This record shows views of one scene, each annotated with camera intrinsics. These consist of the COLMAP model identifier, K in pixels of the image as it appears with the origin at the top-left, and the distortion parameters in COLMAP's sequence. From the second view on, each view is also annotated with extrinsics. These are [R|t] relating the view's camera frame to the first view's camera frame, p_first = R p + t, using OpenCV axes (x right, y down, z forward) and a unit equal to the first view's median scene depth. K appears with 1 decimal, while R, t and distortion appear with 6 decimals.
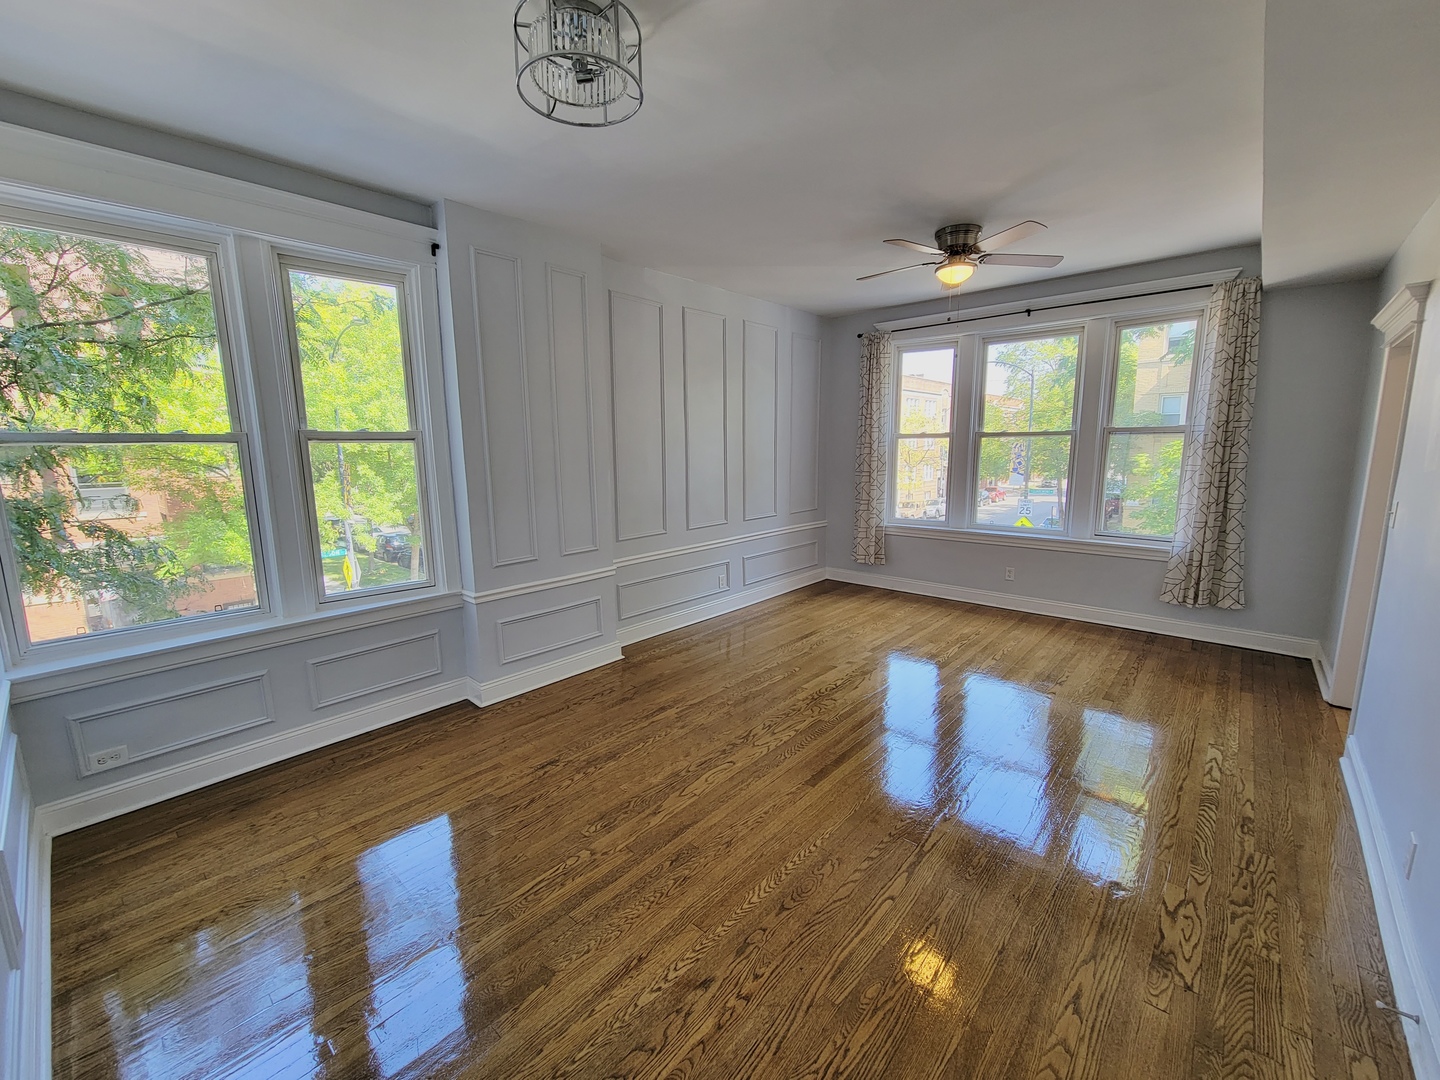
lens RADIAL K [[592.7, 0, 718.2], [0, 592.7, 539.5], [0, 0, 1]] dist [-0.000700, 0.000110]
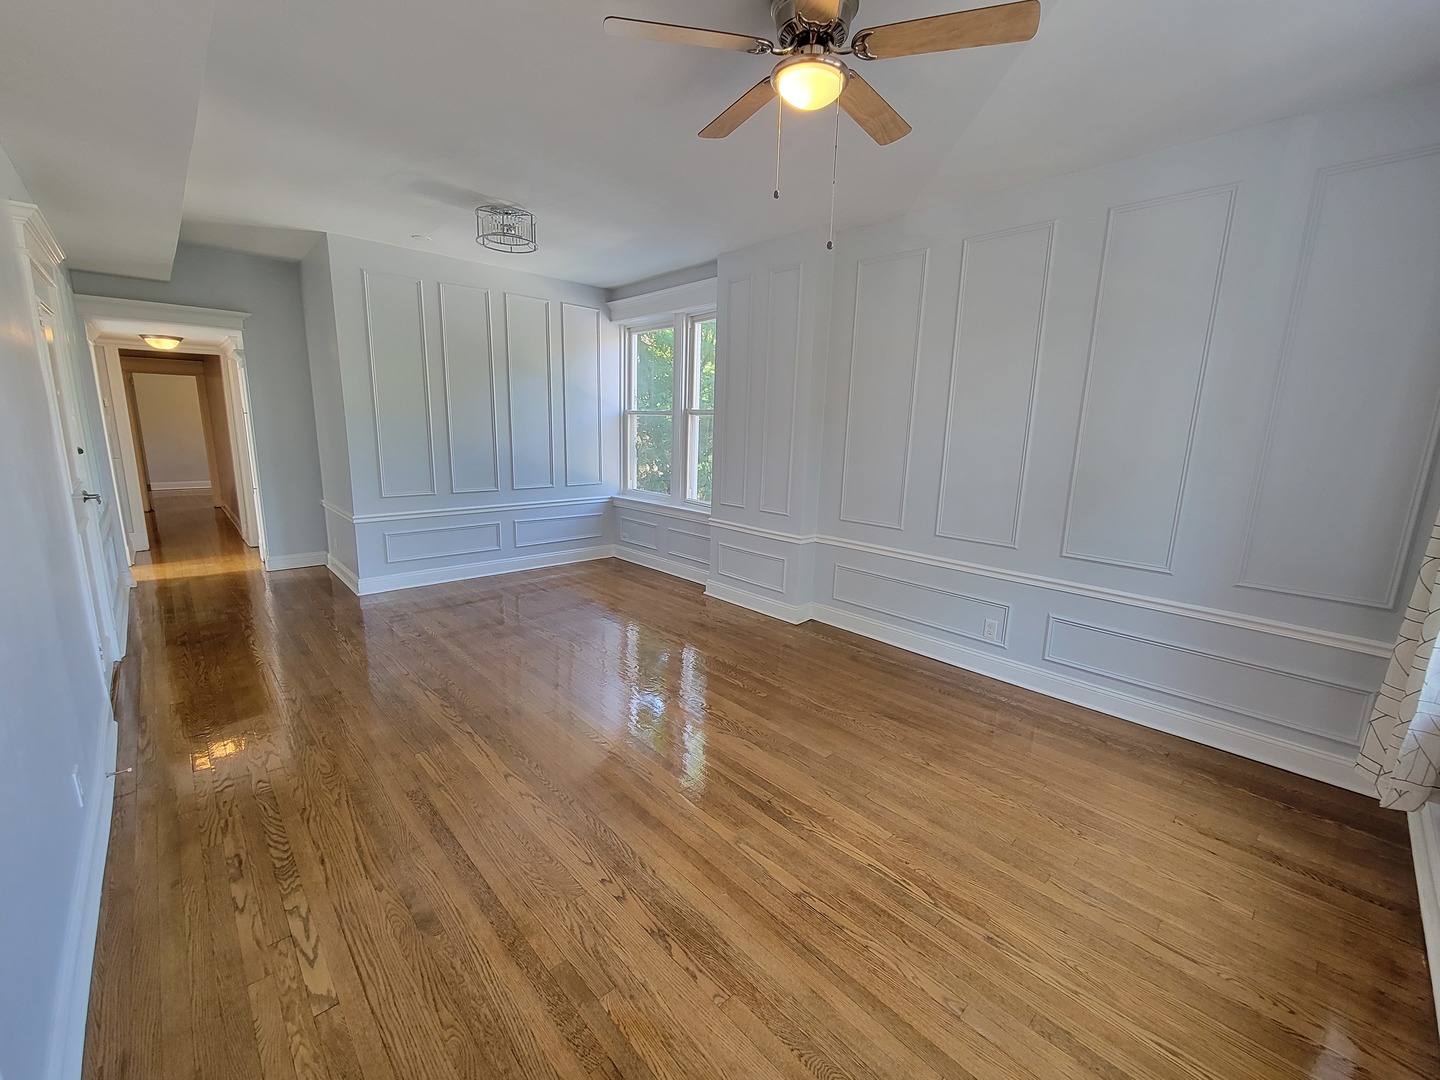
lens RADIAL K [[592.7, 0, 718.2], [0, 592.7, 539.5], [0, 0, 1]] dist [-0.000700, 0.000110]
pose [[-0.090925, 0.203355, -0.974874, 0.804147], [-0.180617, 0.959326, 0.216957, -0.141103], [0.979342, 0.195806, -0.050498, 0.838210]]
